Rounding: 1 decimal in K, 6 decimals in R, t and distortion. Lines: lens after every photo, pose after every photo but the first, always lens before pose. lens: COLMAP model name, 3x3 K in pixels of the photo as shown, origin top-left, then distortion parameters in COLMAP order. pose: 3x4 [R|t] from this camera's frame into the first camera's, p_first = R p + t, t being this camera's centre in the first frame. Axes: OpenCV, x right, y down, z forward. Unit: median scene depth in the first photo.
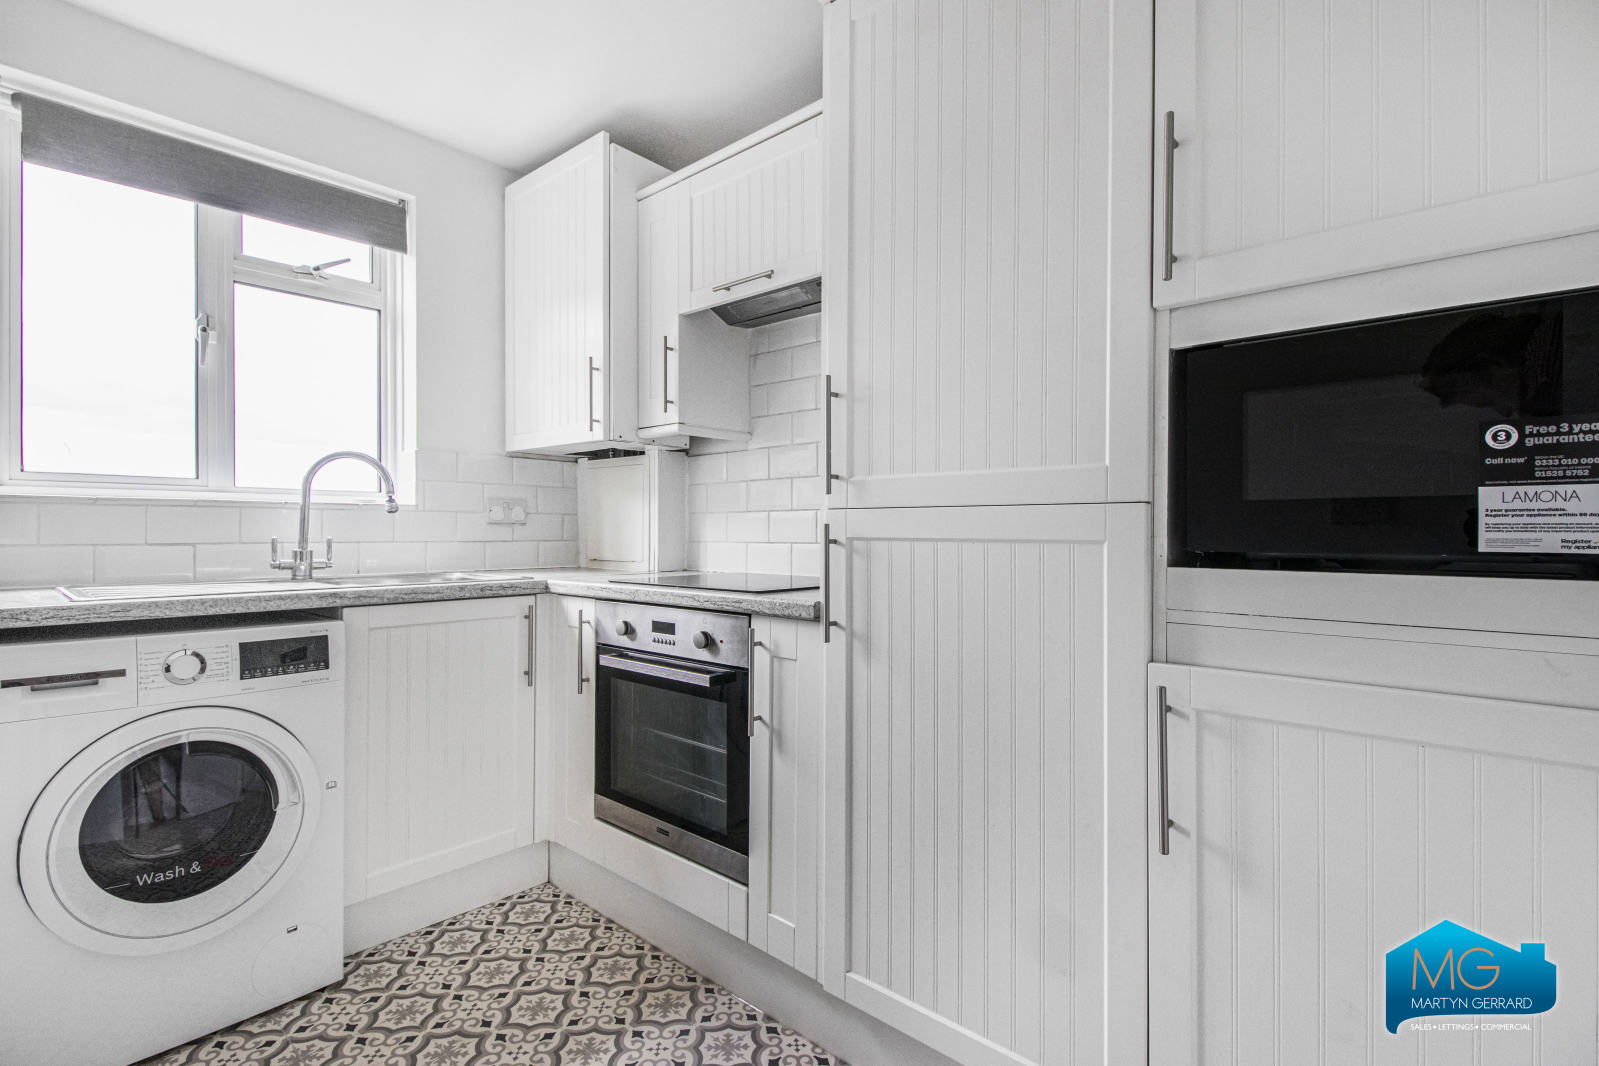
lens RADIAL K [[743.8, 0, 798.2], [0, 743.8, 529.2], [0, 0, 1]] dist [0.001522, -0.003026]
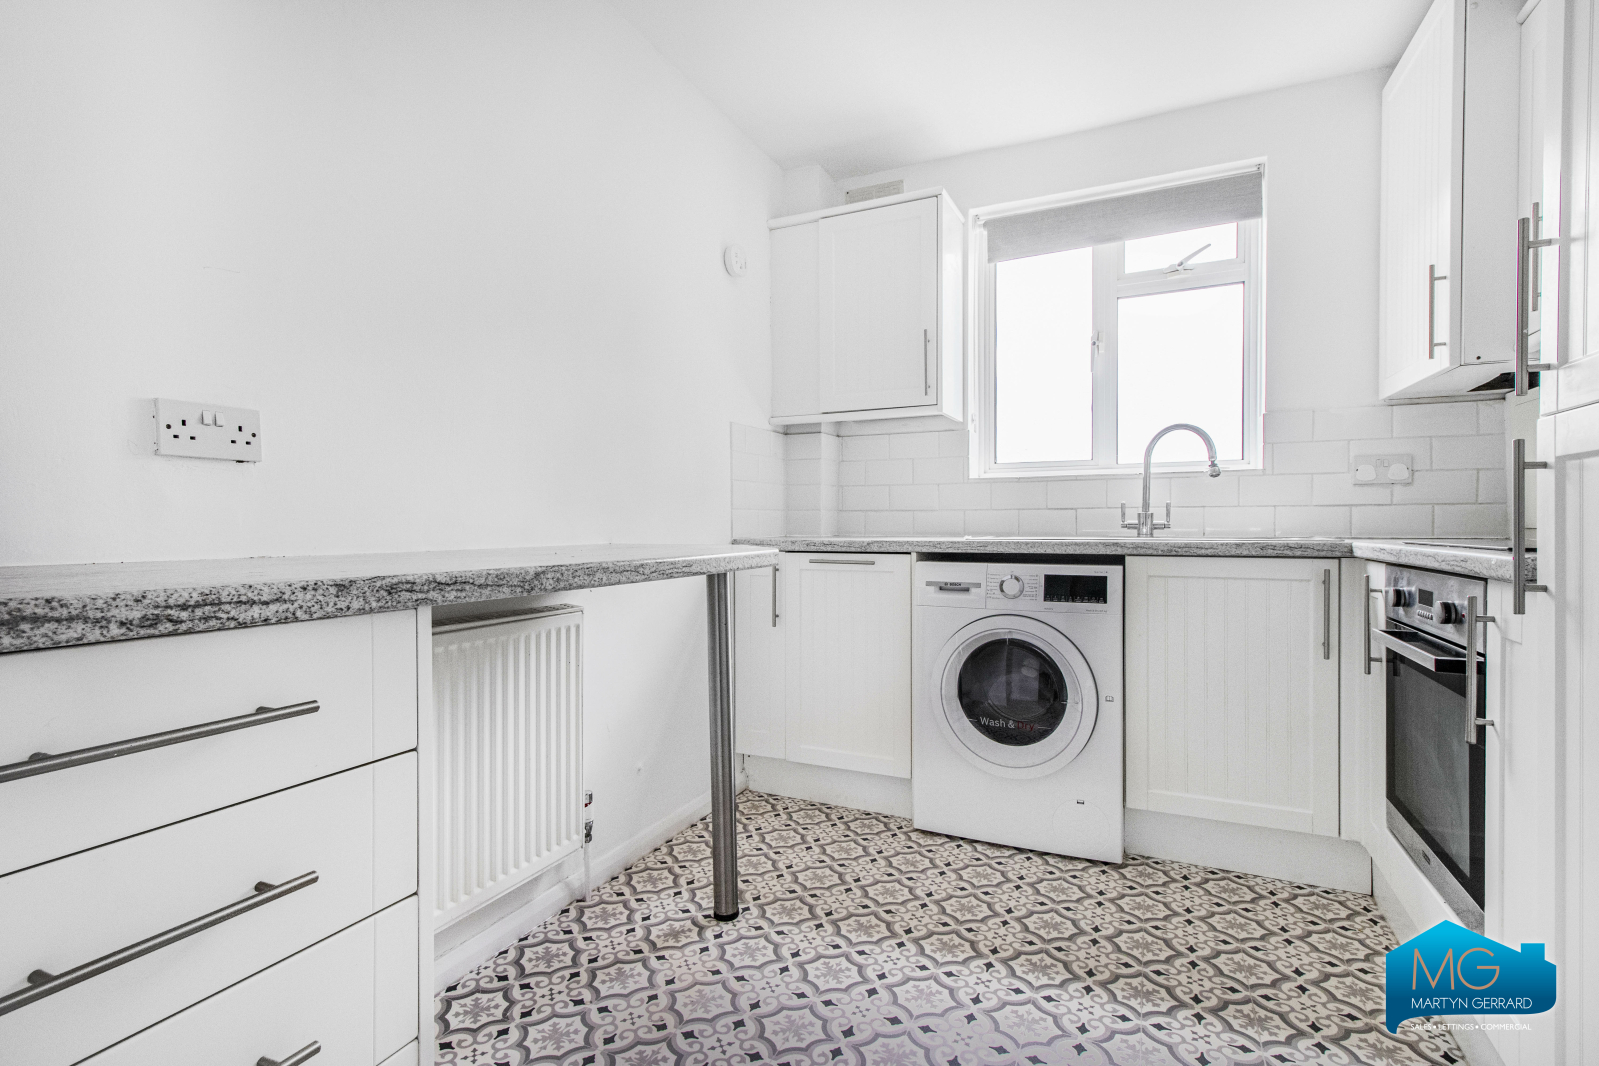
lens RADIAL K [[786.8, 0, 792.8], [0, 786.8, 534.5], [0, 0, 1]] dist [0.025851, -0.000939]
pose [[0.290149, 0.006998, -0.956956, 0.393801], [0.008040, 0.999920, 0.009750, 0.048182], [0.956948, -0.010523, 0.290069, 0.108608]]
